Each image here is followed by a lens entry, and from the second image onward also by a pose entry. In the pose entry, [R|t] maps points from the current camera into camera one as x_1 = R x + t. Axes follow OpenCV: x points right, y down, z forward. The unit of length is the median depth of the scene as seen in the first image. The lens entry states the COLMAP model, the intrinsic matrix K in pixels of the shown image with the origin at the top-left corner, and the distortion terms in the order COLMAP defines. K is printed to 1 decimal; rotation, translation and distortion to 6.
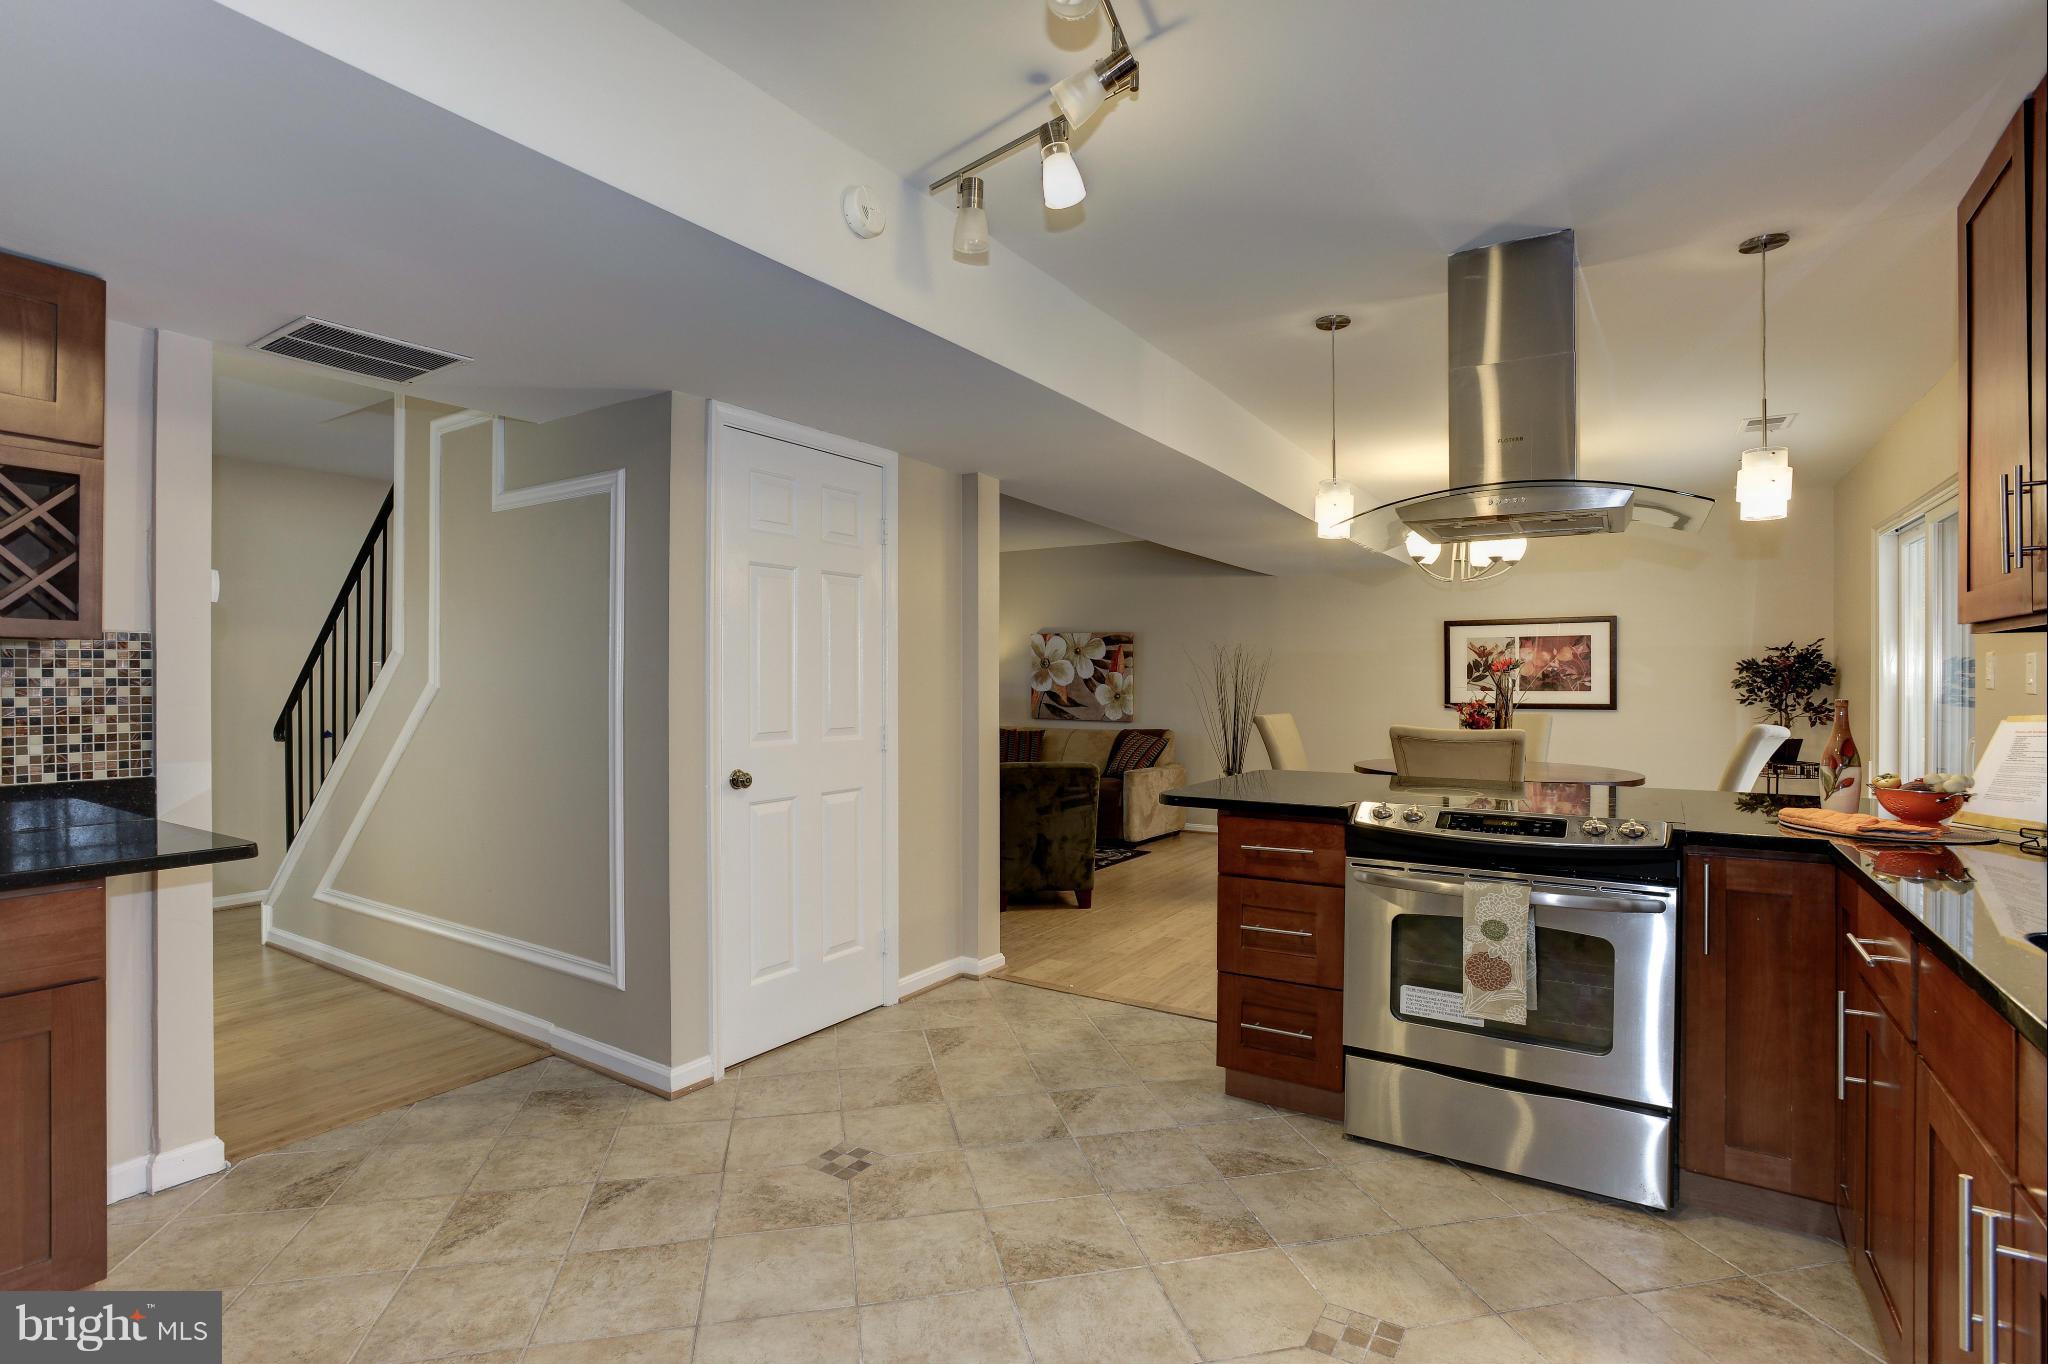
lens RADIAL K [[979.7, 0, 997.3], [0, 979.7, 682.8], [0, 0, 1]] dist [-0.013756, 0.000025]
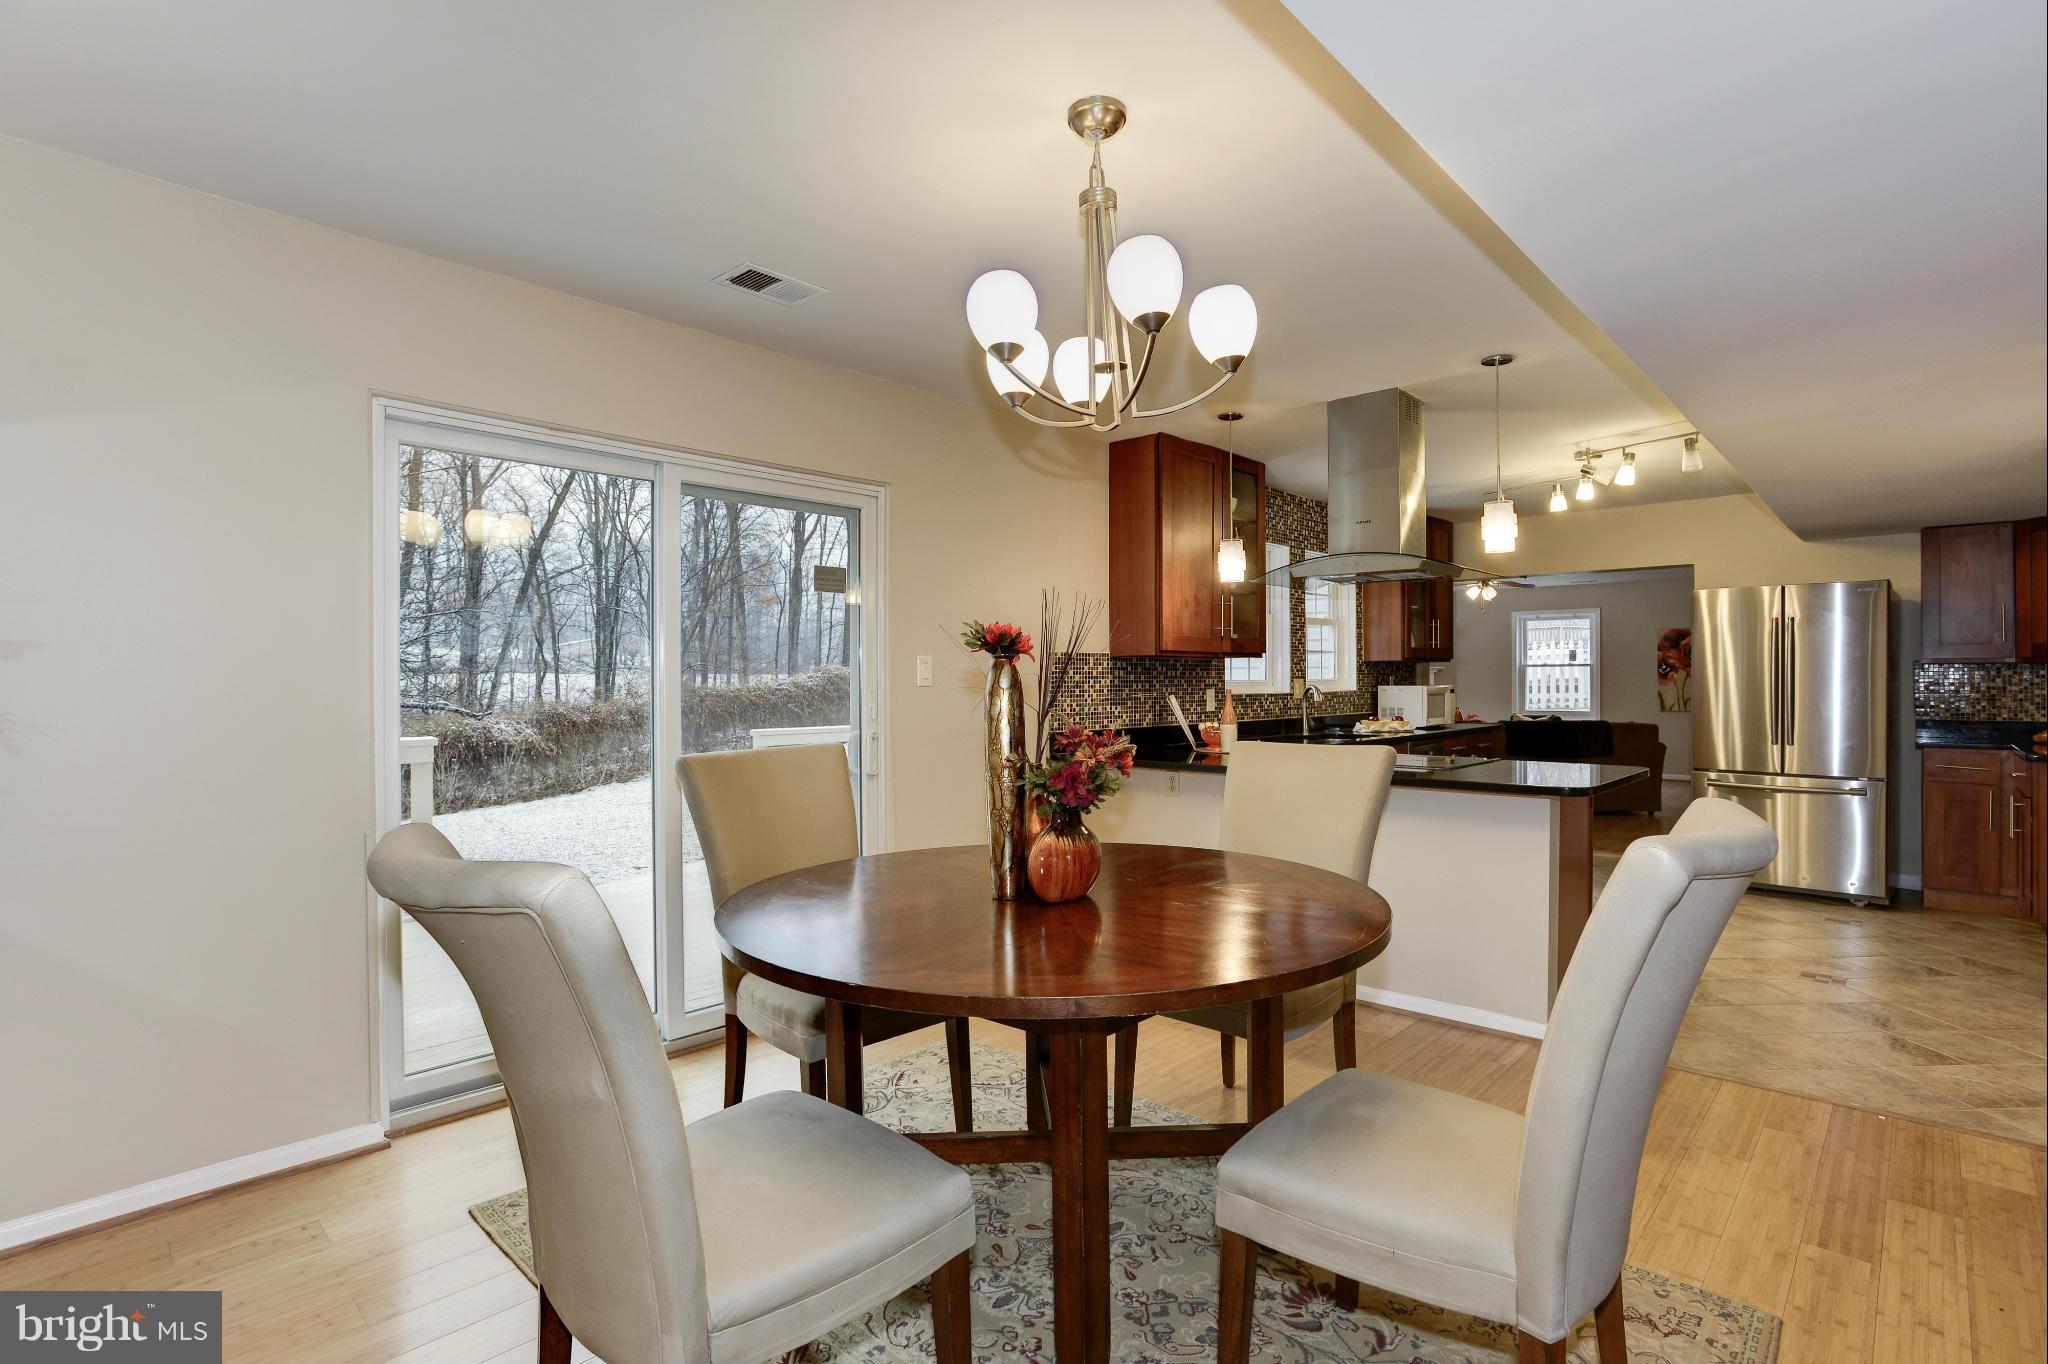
lens RADIAL K [[995.2, 0, 1032.0], [0, 995.2, 684.1], [0, 0, 1]] dist [-0.051288, 0.021775]
pose [[-0.988860, -0.000812, 0.148845, 0.981404], [-0.000101, 0.999989, 0.004790, -0.001444], [-0.148847, 0.004722, -0.988849, 3.040935]]
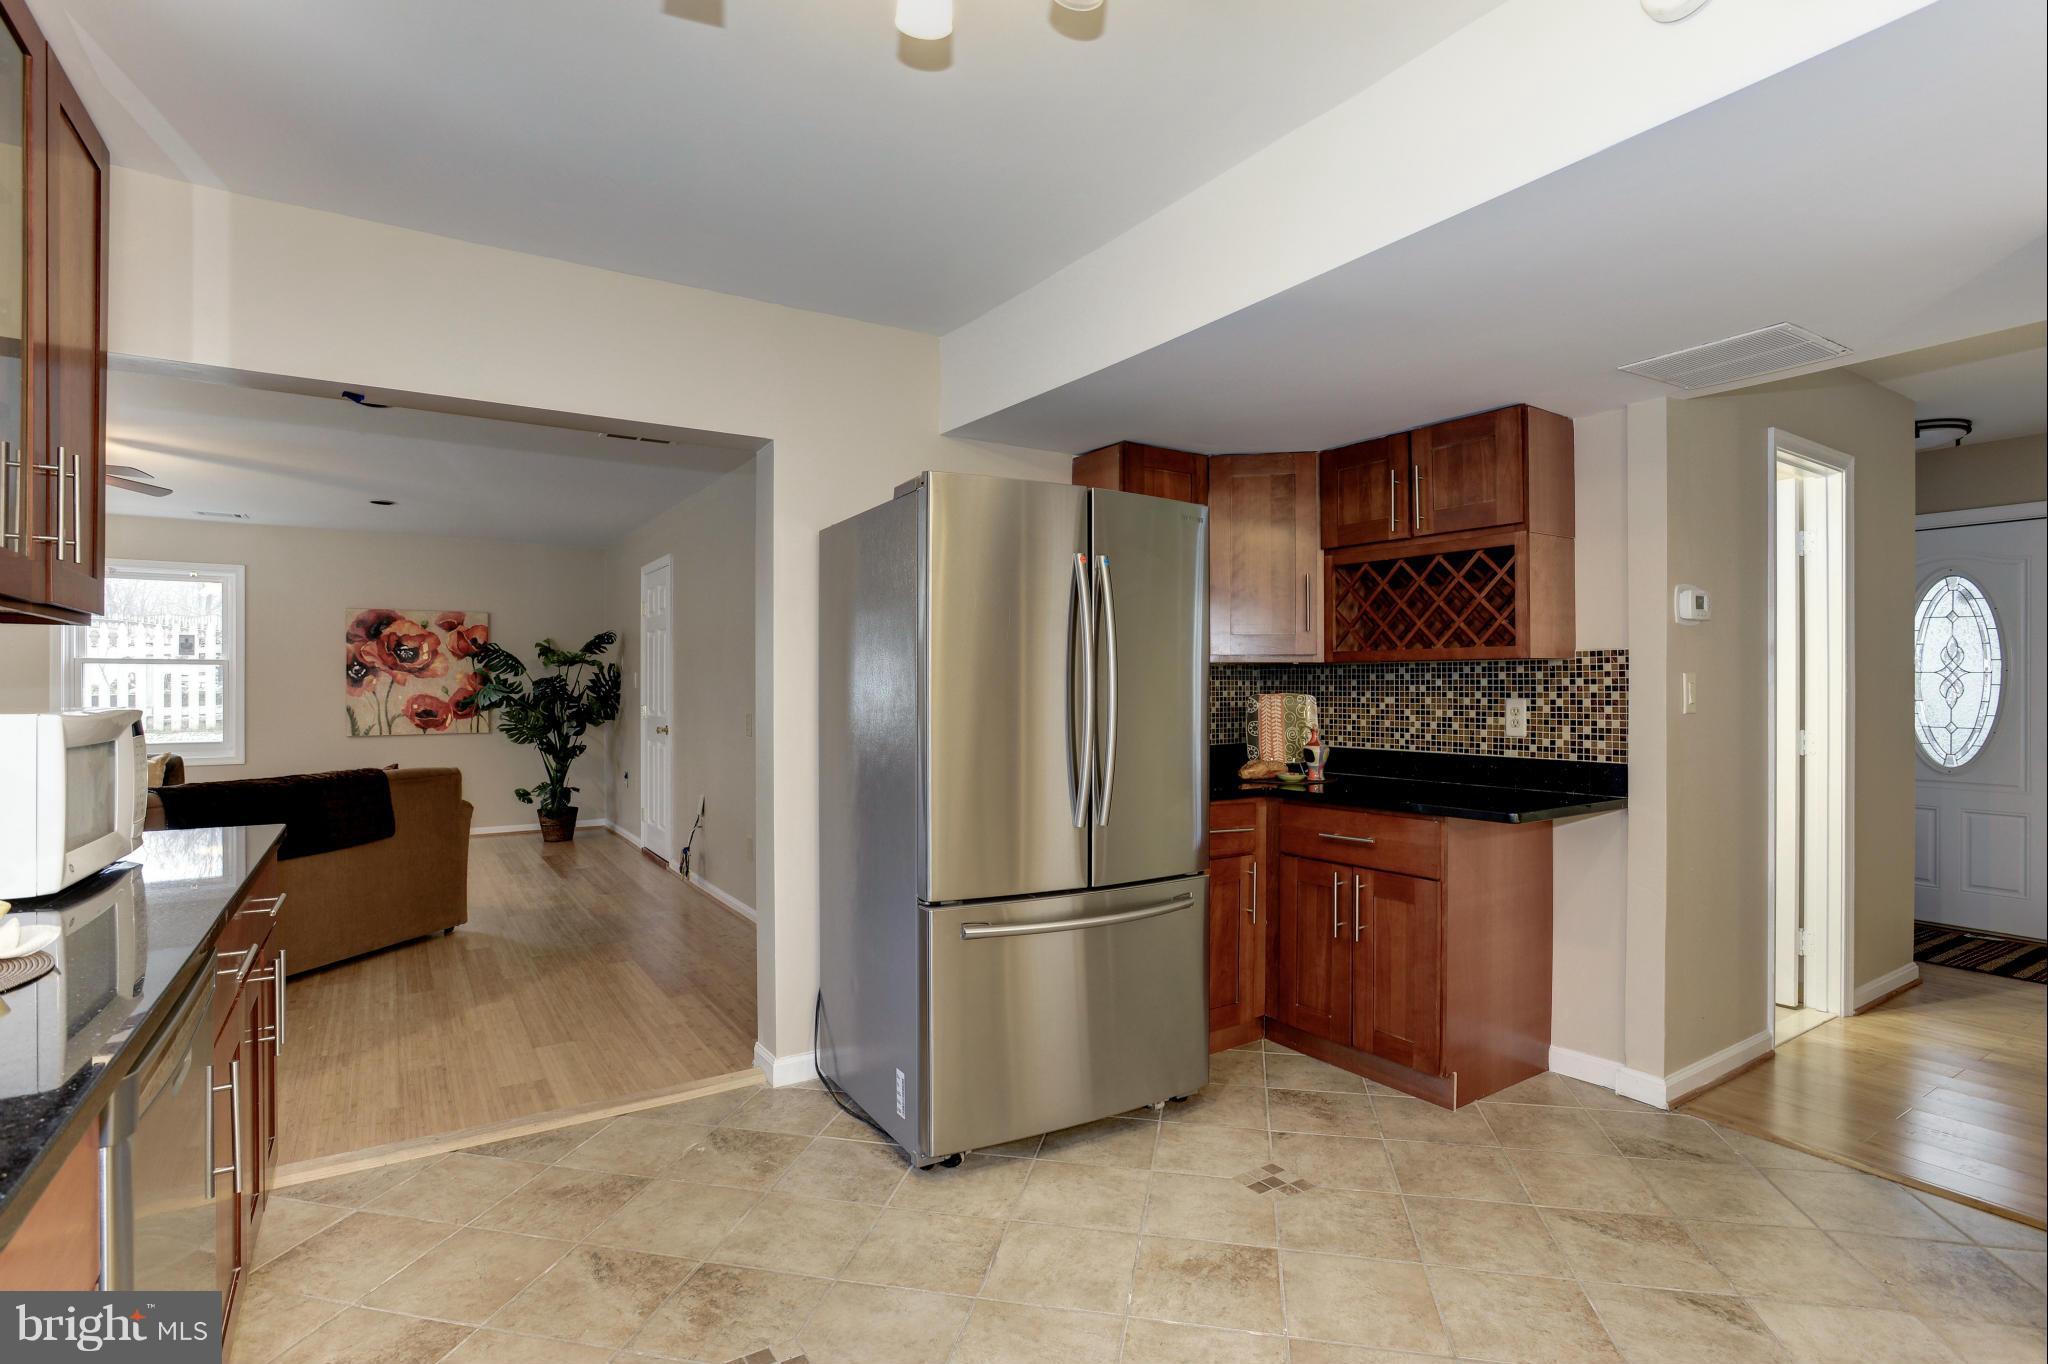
lens RADIAL K [[995.2, 0, 1032.0], [0, 995.2, 684.1], [0, 0, 1]] dist [-0.051288, 0.021775]
pose [[-0.389446, -0.004170, -0.921040, 0.602727], [-0.001133, 0.999991, -0.004049, 0.000057], [0.921049, -0.000534, -0.389447, 0.805377]]
